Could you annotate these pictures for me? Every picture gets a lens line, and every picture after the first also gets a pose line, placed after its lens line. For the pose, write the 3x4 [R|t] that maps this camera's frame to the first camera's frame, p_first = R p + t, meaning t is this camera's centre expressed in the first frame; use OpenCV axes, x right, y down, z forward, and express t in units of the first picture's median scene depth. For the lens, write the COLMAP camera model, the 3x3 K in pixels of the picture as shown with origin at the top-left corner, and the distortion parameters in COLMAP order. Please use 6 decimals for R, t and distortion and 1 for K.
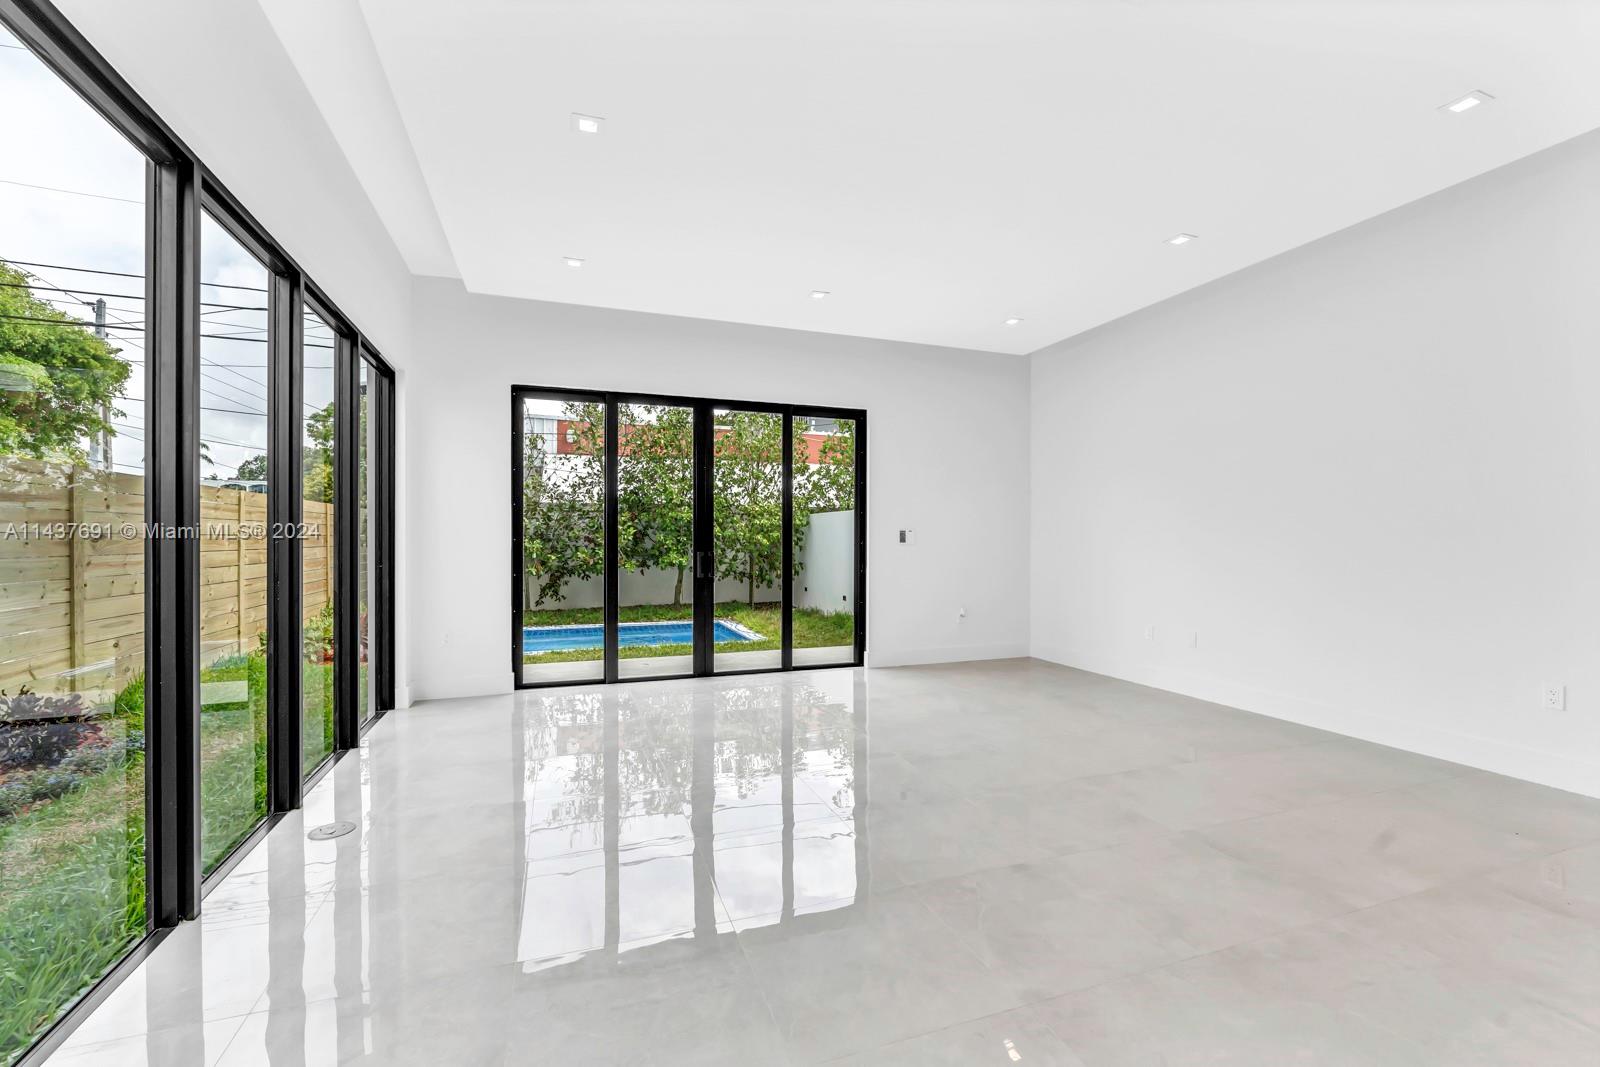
lens RADIAL K [[671.1, 0, 800.0], [0, 671.1, 533.5], [0, 0, 1]] dist [-0.001711, -0.000286]
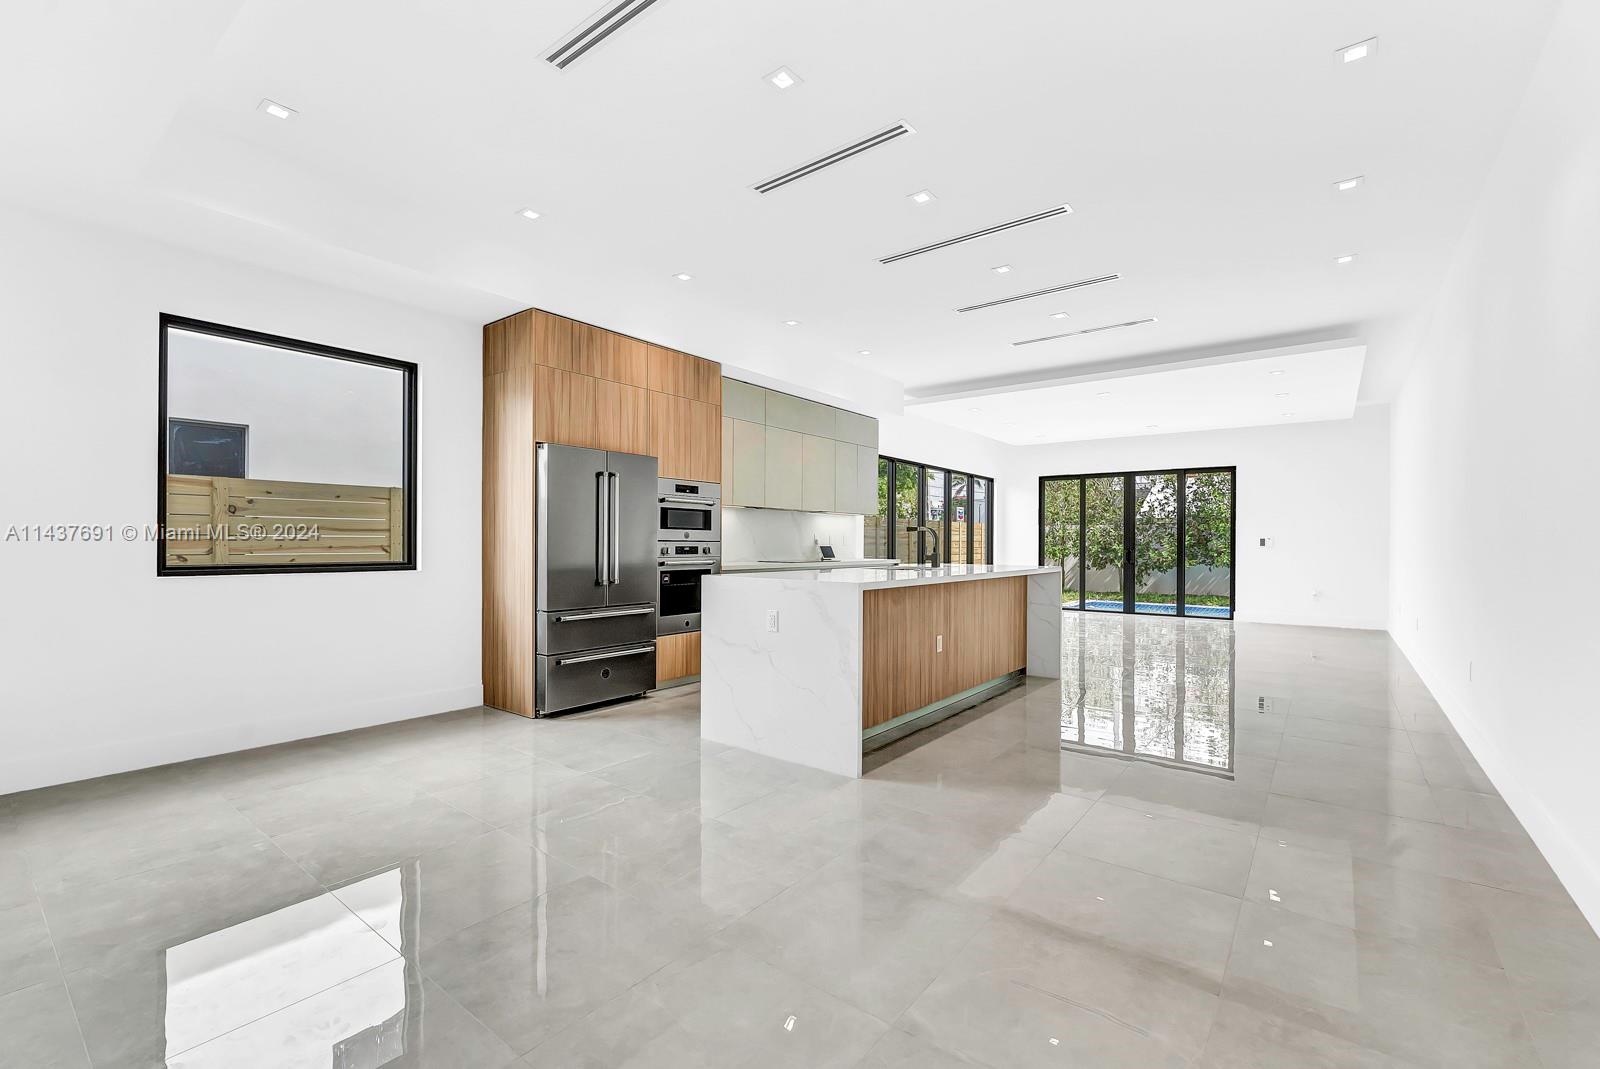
lens RADIAL K [[685.1, 0, 800.0], [0, 685.1, 534.5], [0, 0, 1]] dist [0.001153, 0.000087]
pose [[0.520762, -0.009951, -0.853644, 1.030823], [0.002179, 0.999944, -0.010327, 0.000569], [0.853699, 0.003518, 0.520755, -0.835897]]
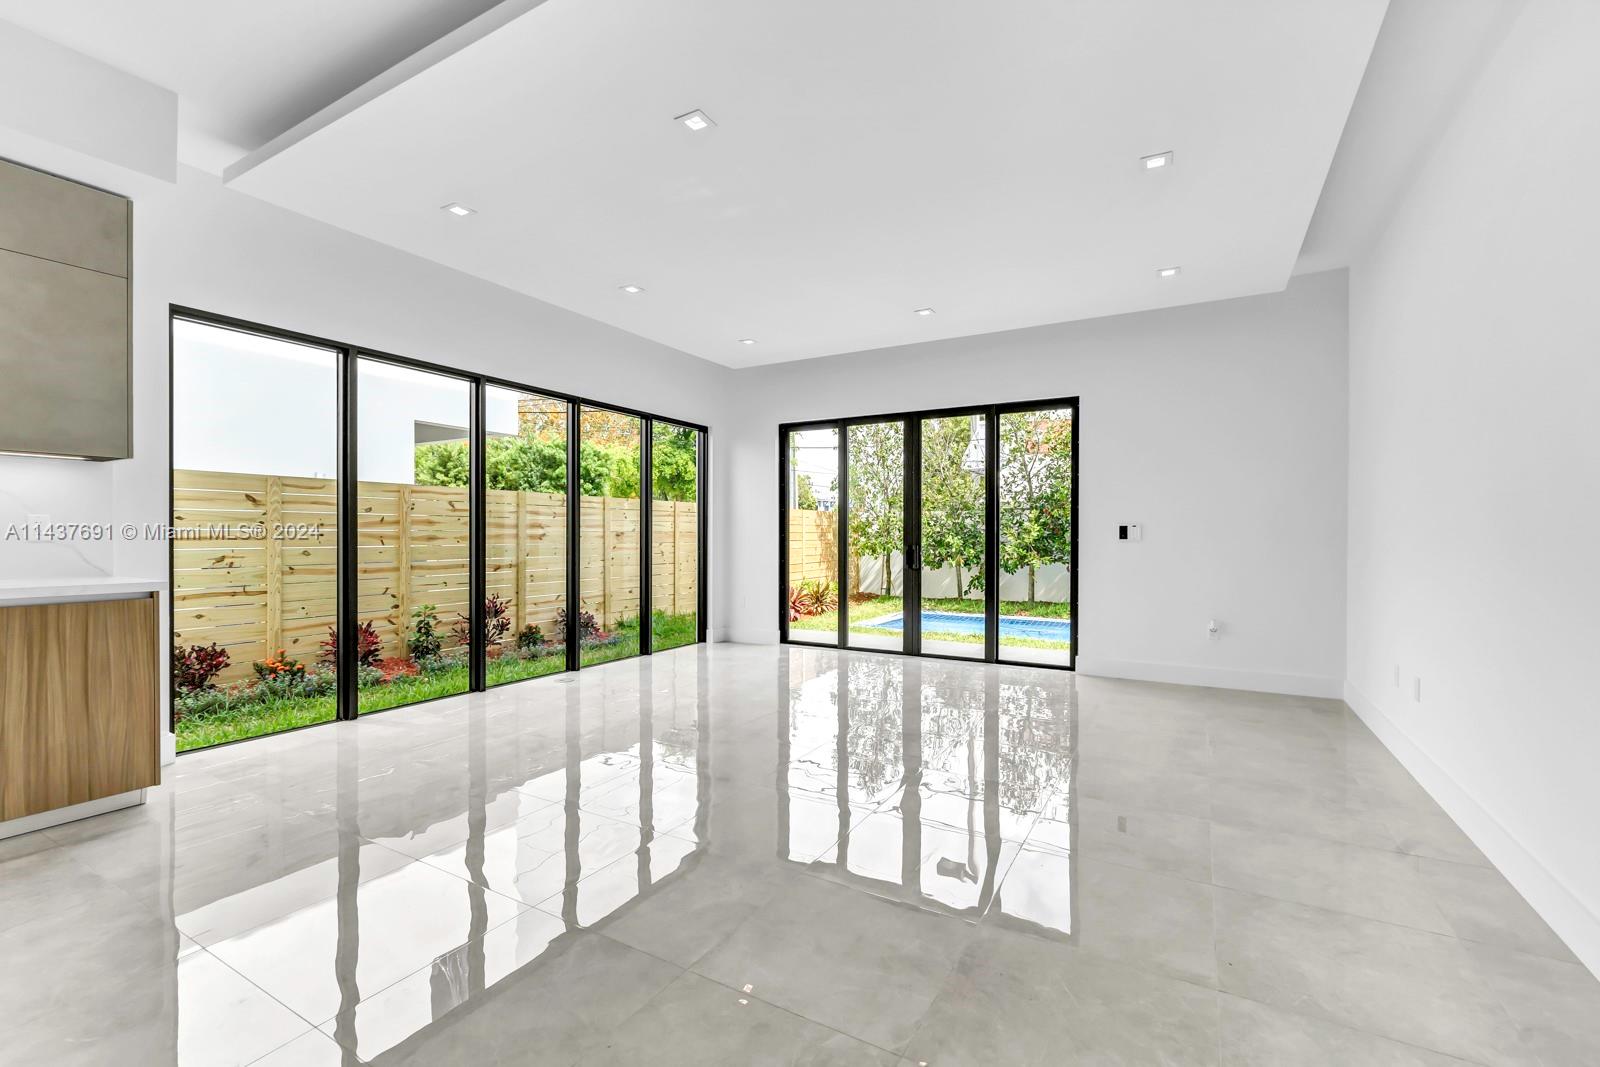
lens RADIAL K [[681.3, 0, 800.0], [0, 681.3, 533.5], [0, 0, 1]] dist [0.029247, 0.000065]
pose [[0.630663, -0.002695, -0.776053, 0.613525], [0.004085, 0.999992, -0.000153, 0.004723], [0.776046, -0.003074, 0.630668, 0.119871]]
